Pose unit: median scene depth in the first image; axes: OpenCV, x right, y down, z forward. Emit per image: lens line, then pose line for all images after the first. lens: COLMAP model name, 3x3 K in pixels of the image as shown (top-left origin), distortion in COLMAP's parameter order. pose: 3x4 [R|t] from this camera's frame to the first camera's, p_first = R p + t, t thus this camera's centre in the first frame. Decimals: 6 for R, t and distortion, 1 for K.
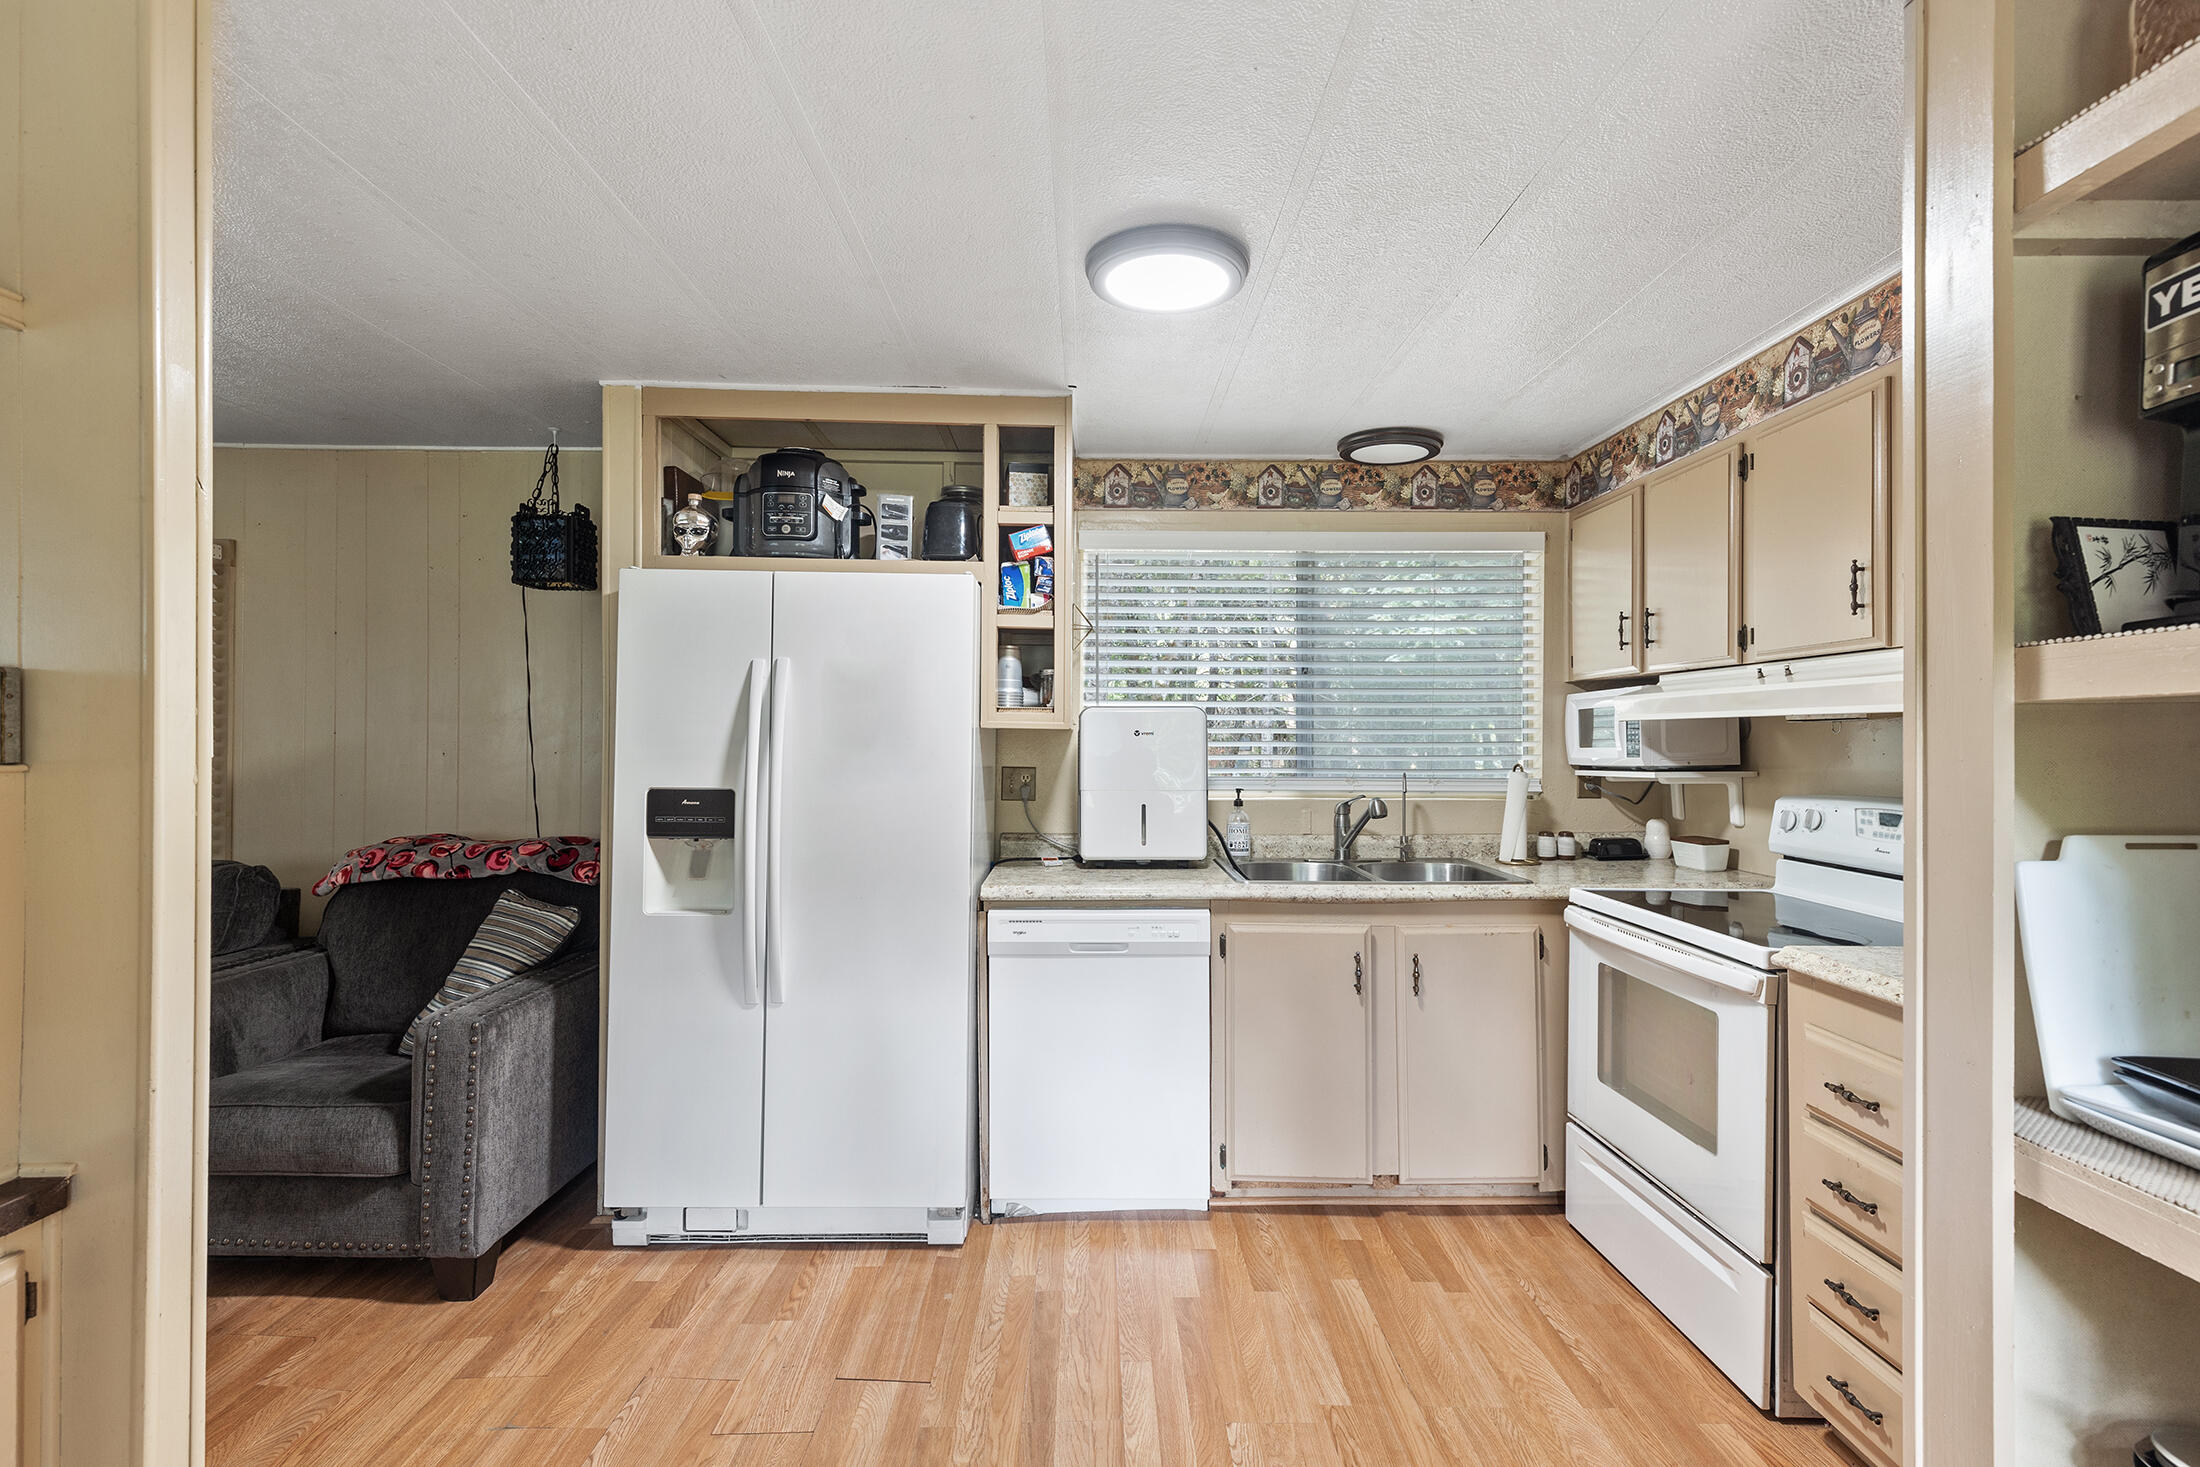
lens RADIAL K [[997.3, 0, 1100.8], [0, 997.3, 731.8], [0, 0, 1]] dist [0.000731, 0.000162]
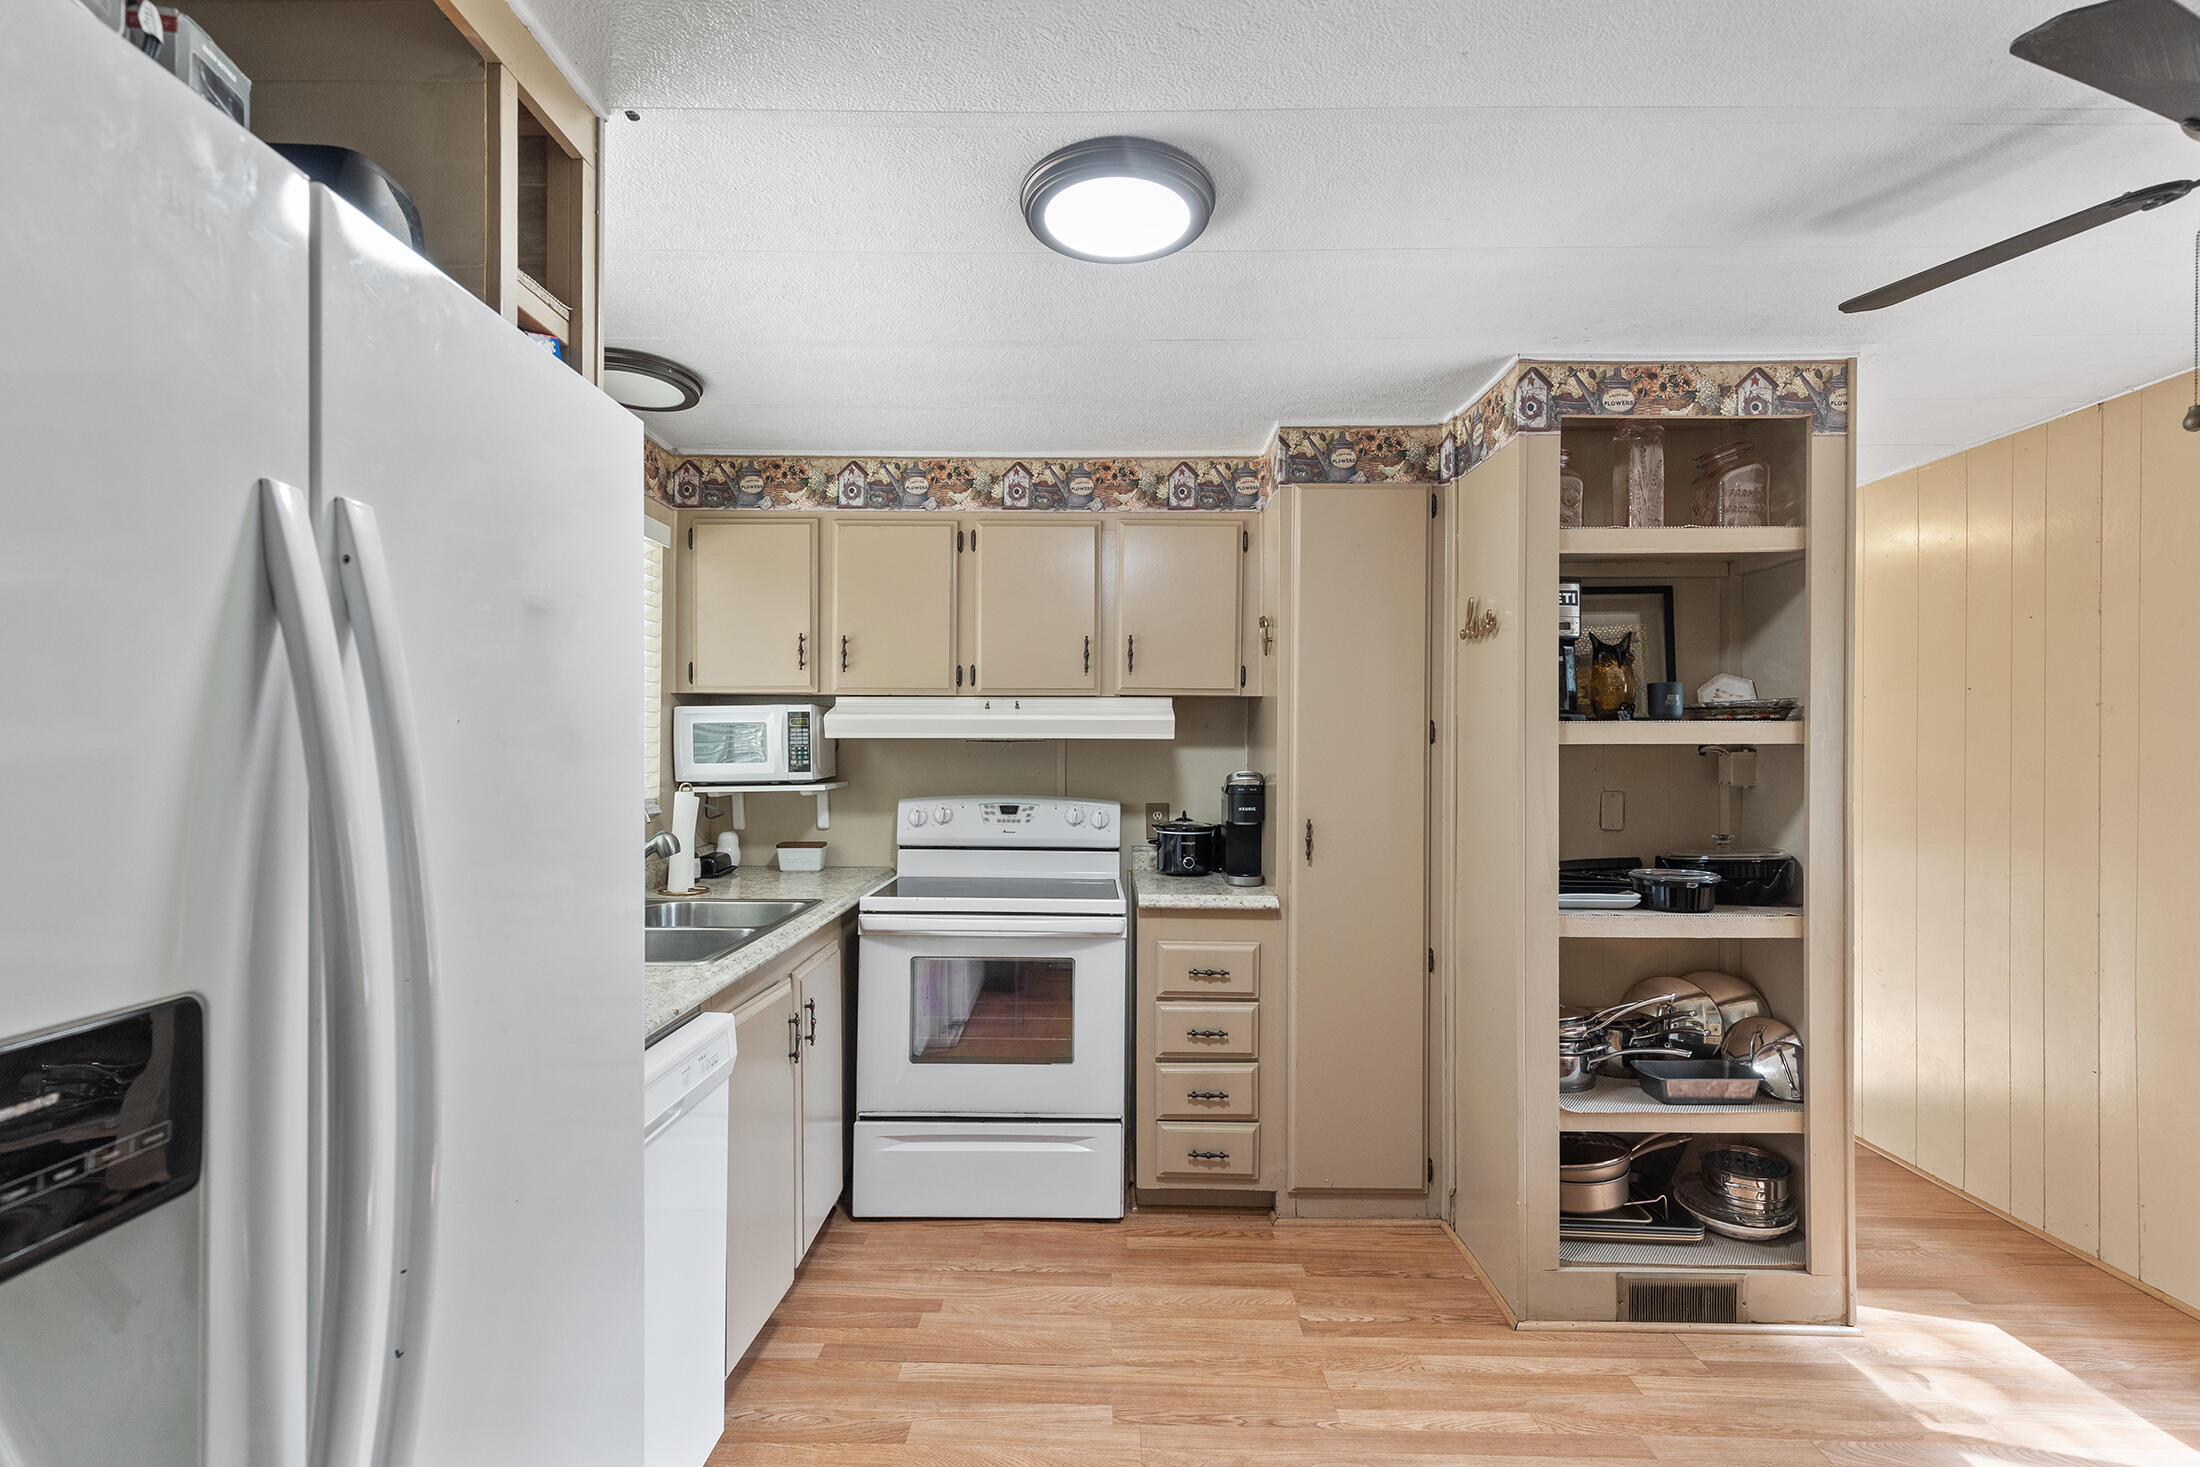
lens RADIAL K [[997.3, 0, 1094.3], [0, 997.3, 748.1], [0, 0, 1]] dist [0.000731, 0.000162]
pose [[0.025613, -0.003391, 0.999666, -0.636694], [-0.009297, 0.999950, 0.003631, -0.007905], [-0.999629, -0.009387, 0.025580, 0.813969]]
